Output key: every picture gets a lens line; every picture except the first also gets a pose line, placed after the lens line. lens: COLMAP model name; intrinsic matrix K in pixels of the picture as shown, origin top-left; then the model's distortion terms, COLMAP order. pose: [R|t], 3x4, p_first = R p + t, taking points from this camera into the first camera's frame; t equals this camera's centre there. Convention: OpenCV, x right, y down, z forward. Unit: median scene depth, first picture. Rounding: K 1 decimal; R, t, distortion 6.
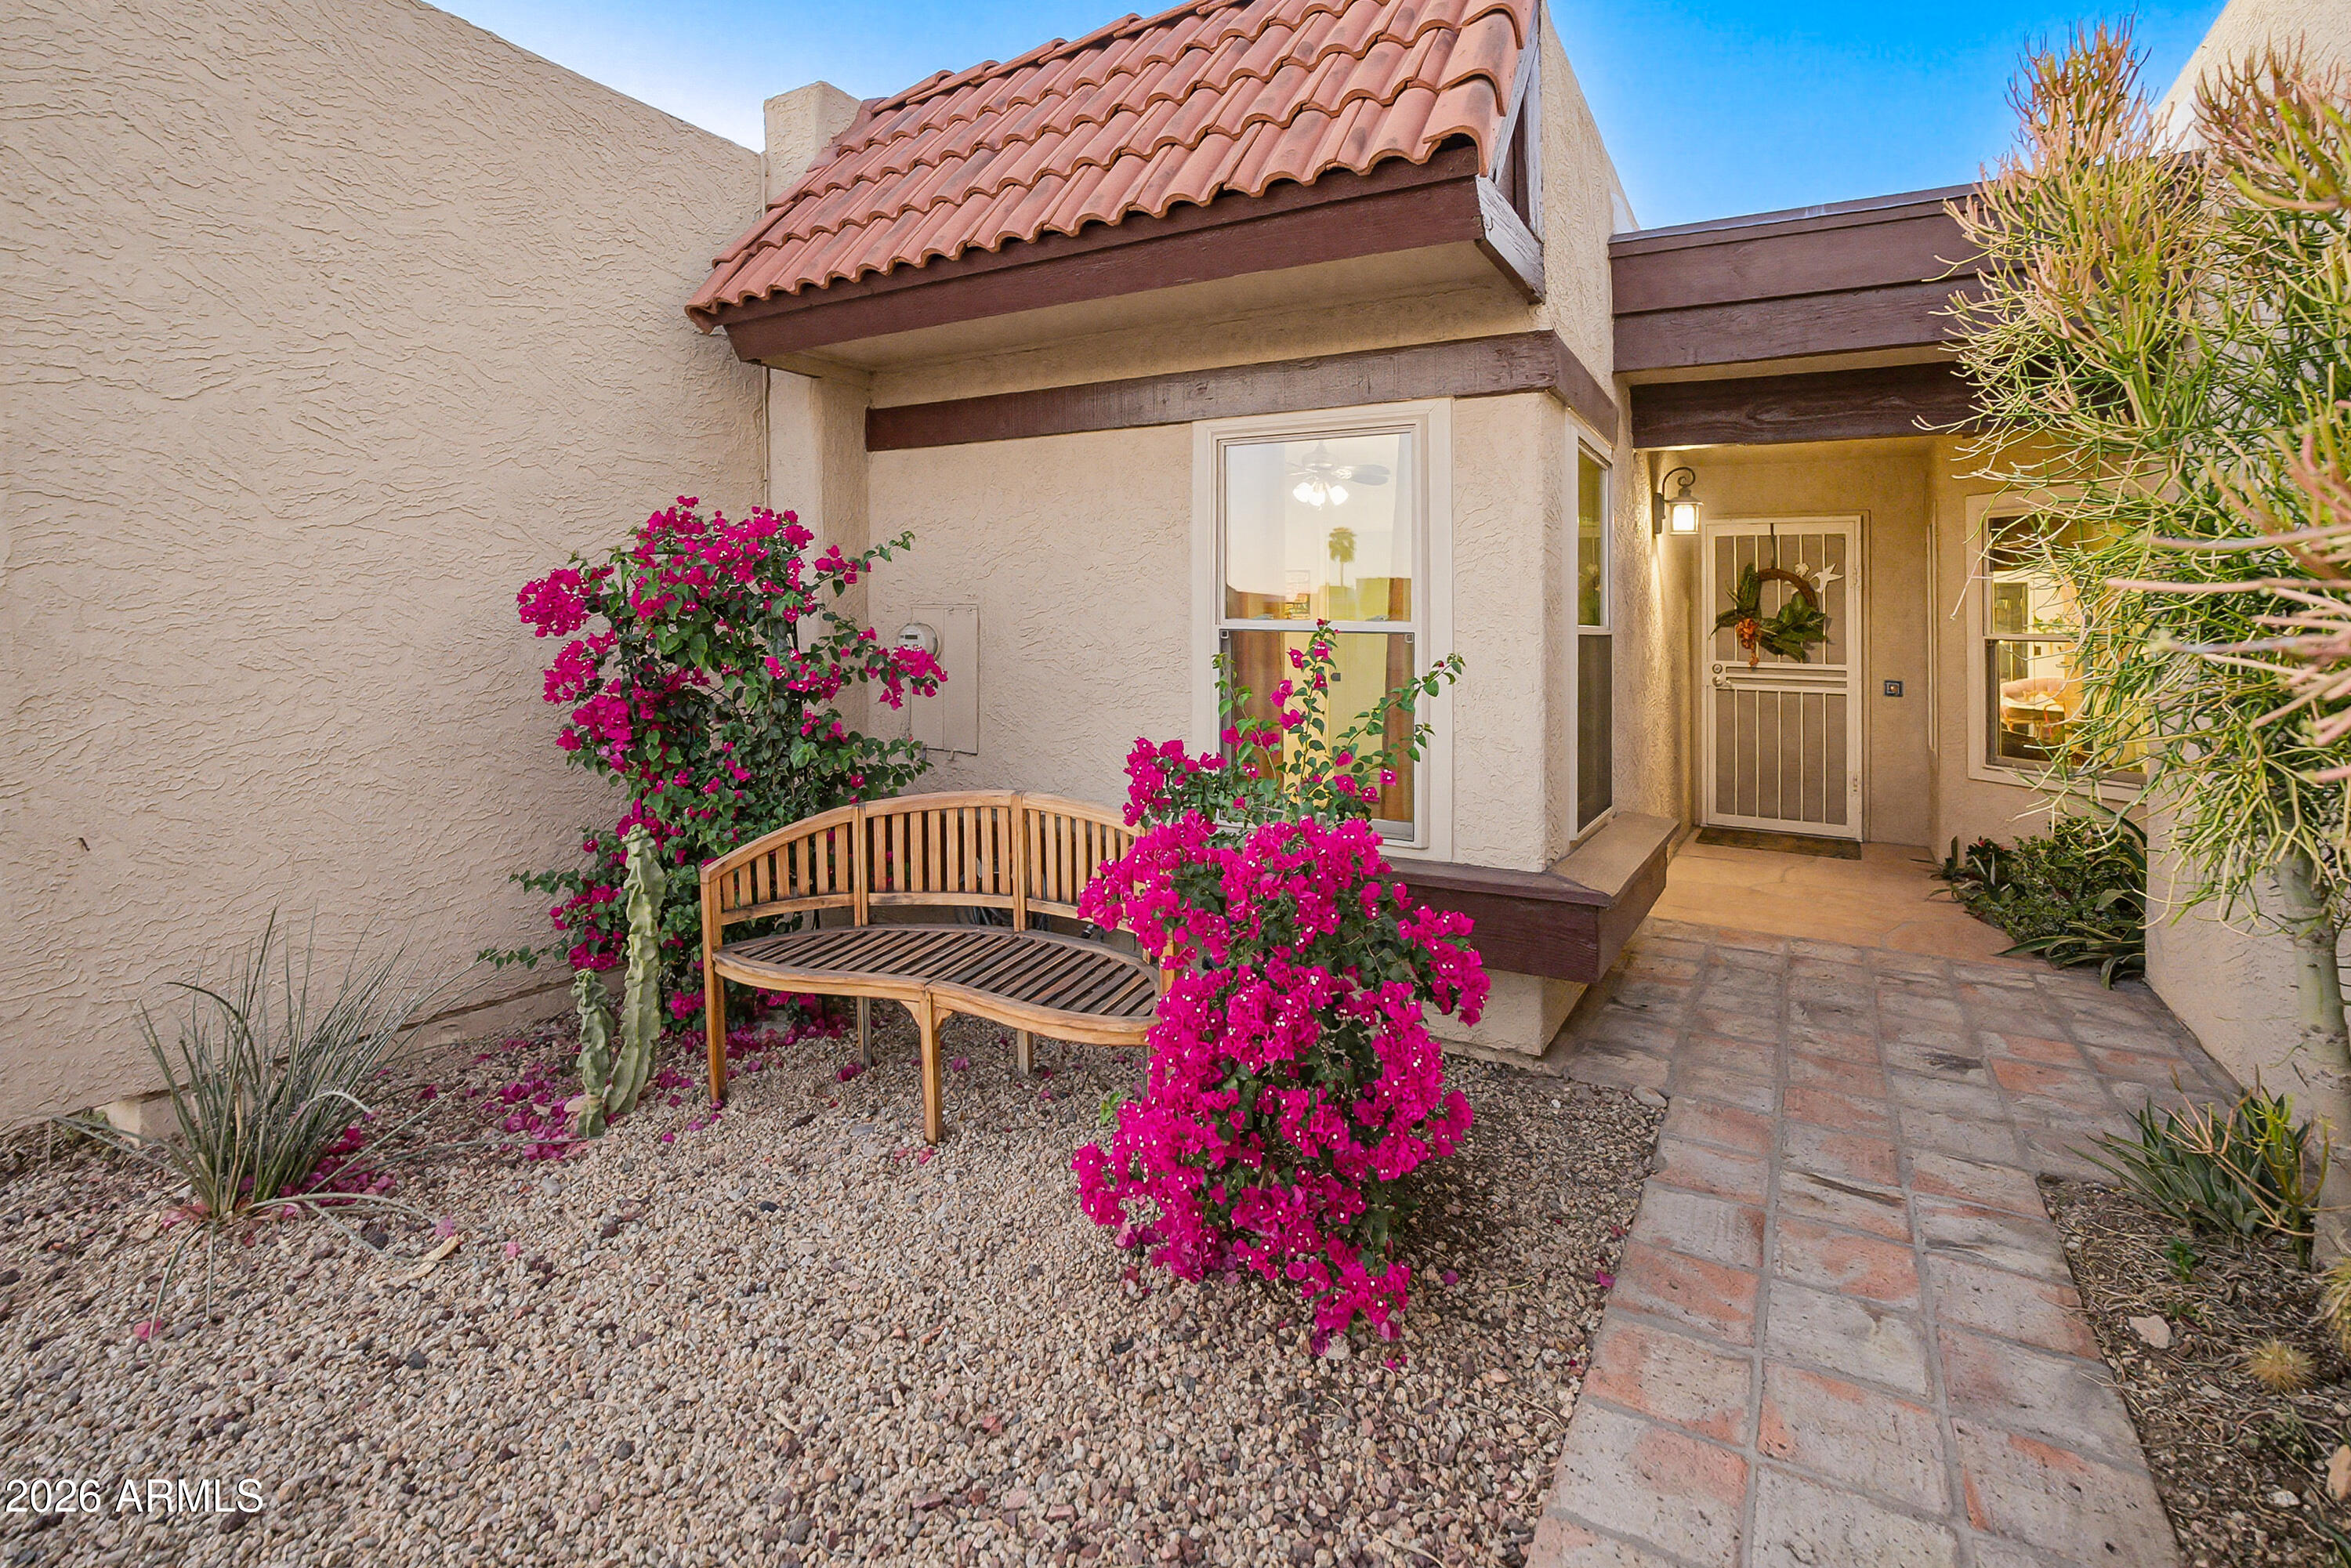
lens RADIAL K [[1151.4, 0, 1135.5], [0, 1151.4, 590.3], [0, 0, 1]] dist [-0.019967, 0.000585]
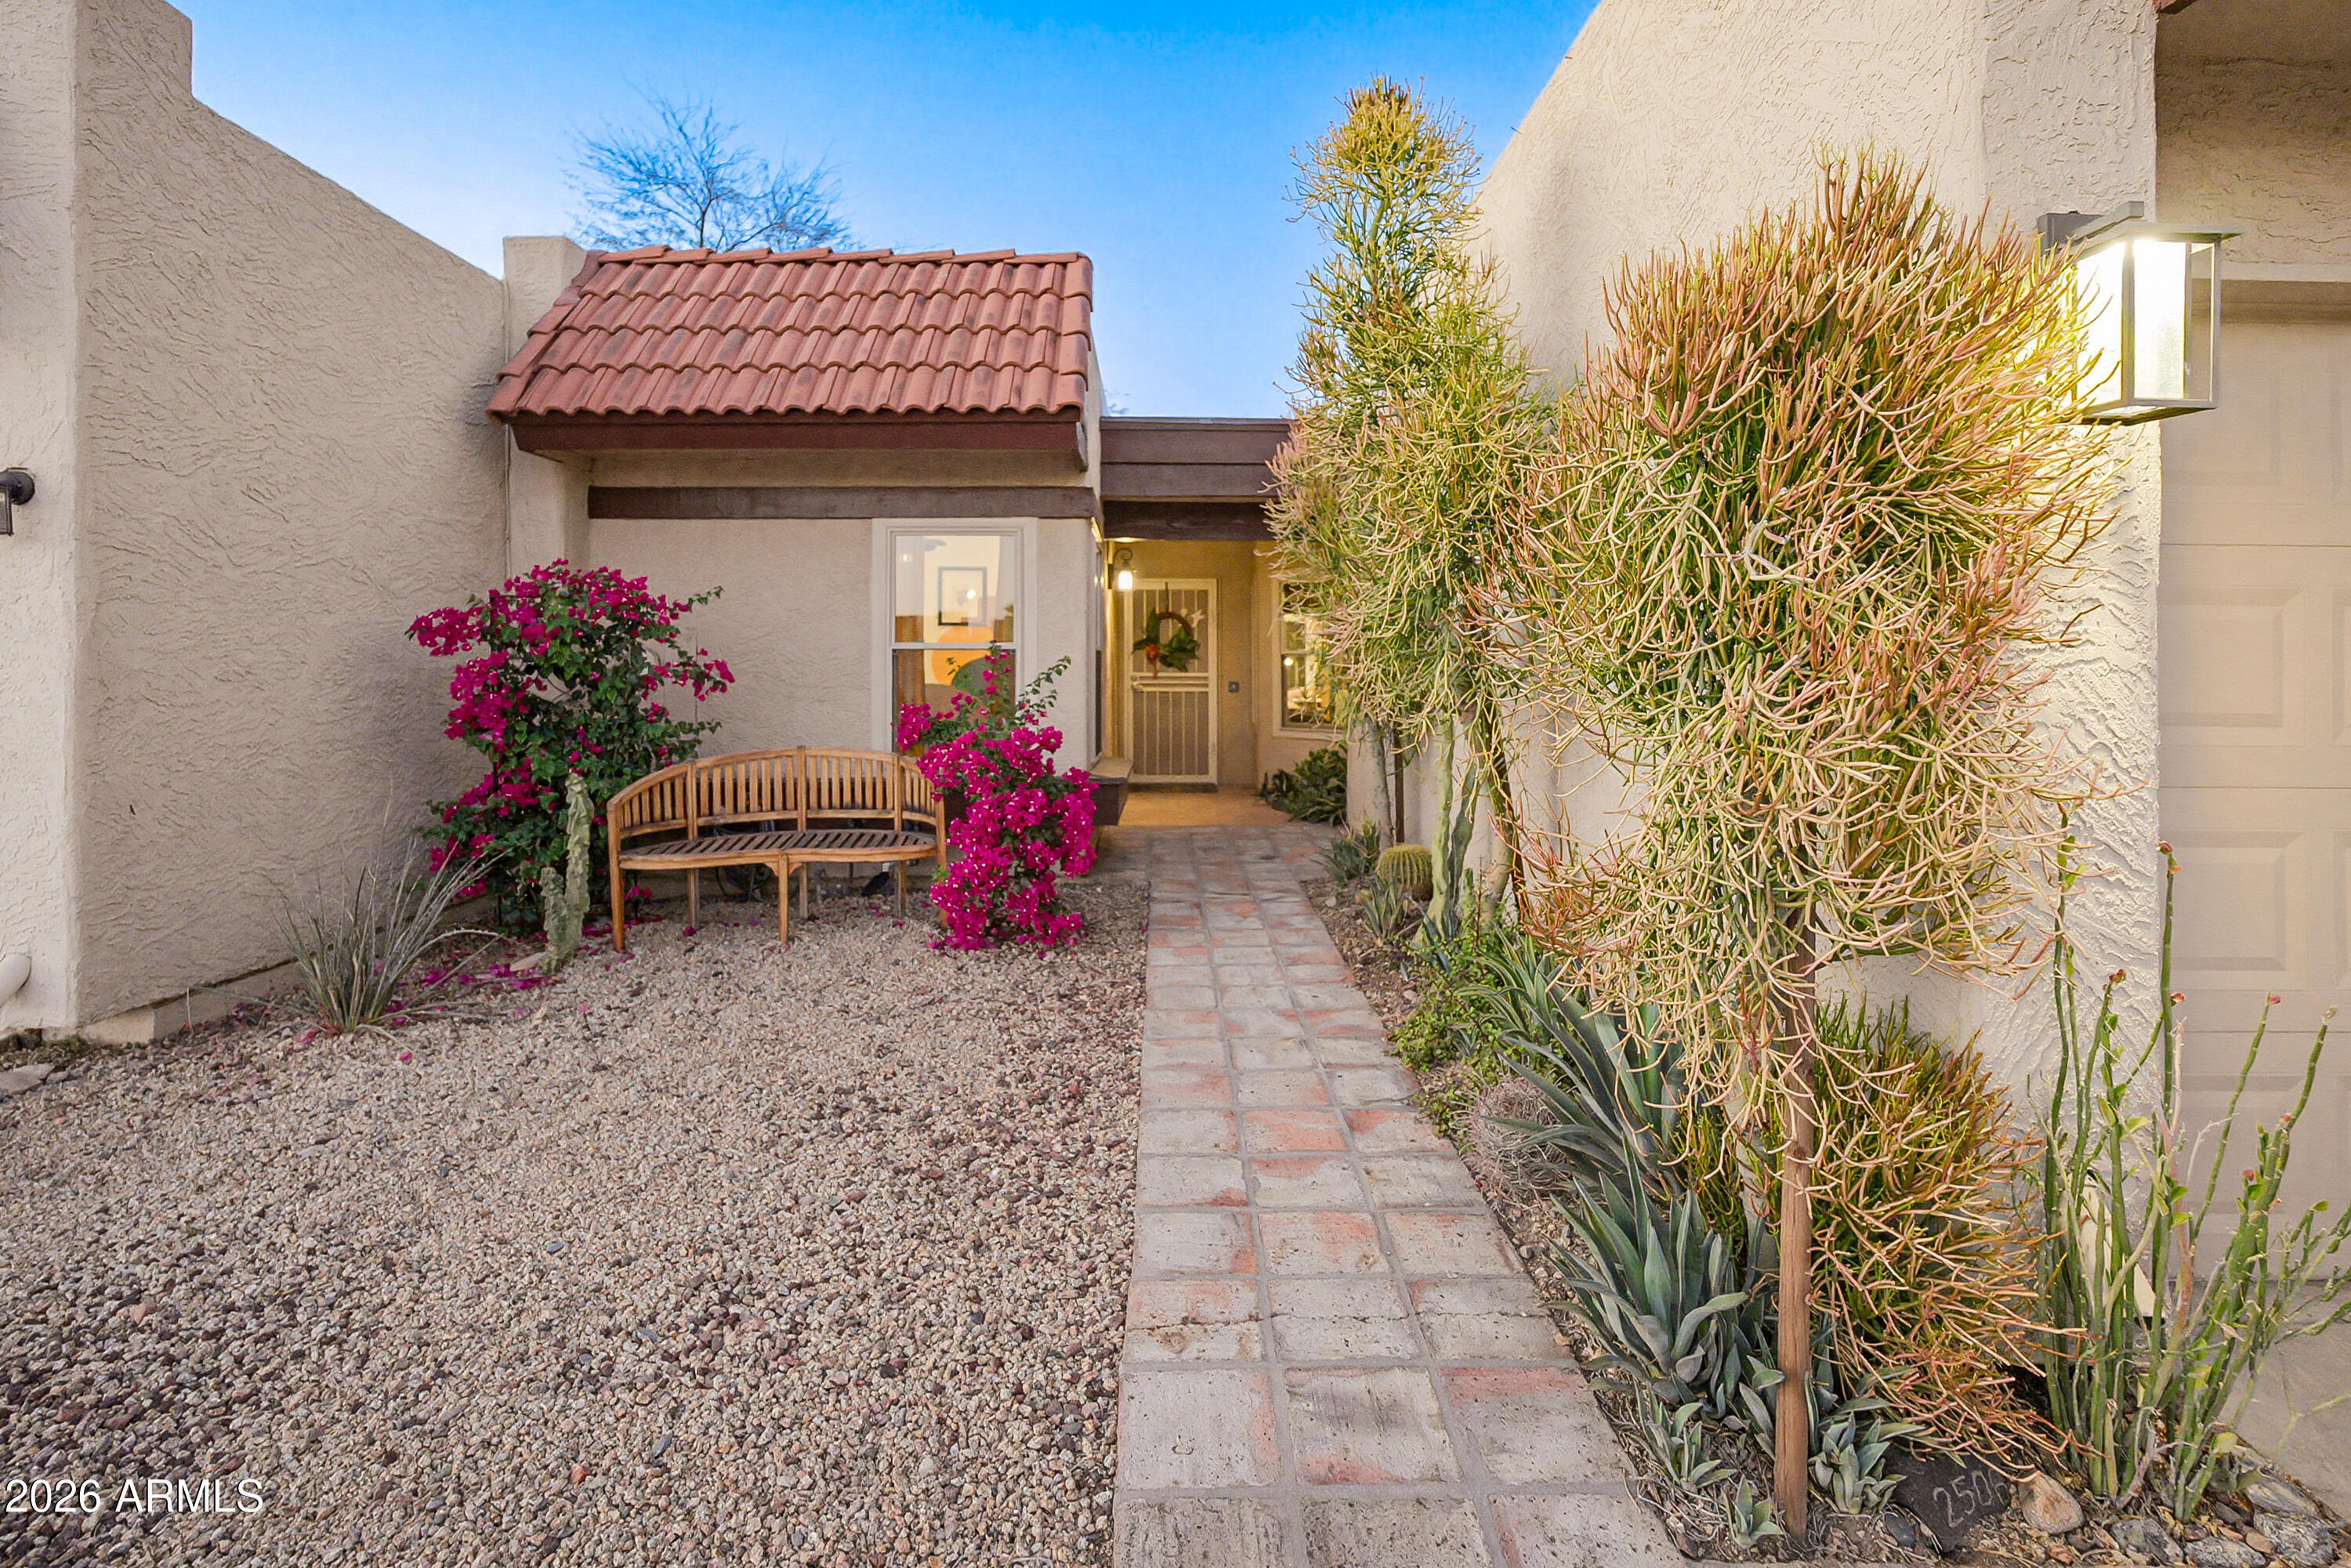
lens RADIAL K [[1083.4, 0, 1212.6], [0, 1083.4, 616.1], [0, 0, 1]] dist [-0.023517, 0.000308]
pose [[0.837904, 0.006930, 0.545774, -0.324872], [-0.001800, 0.999949, -0.009933, 0.002625], [-0.545815, 0.007341, 0.837874, -0.439594]]
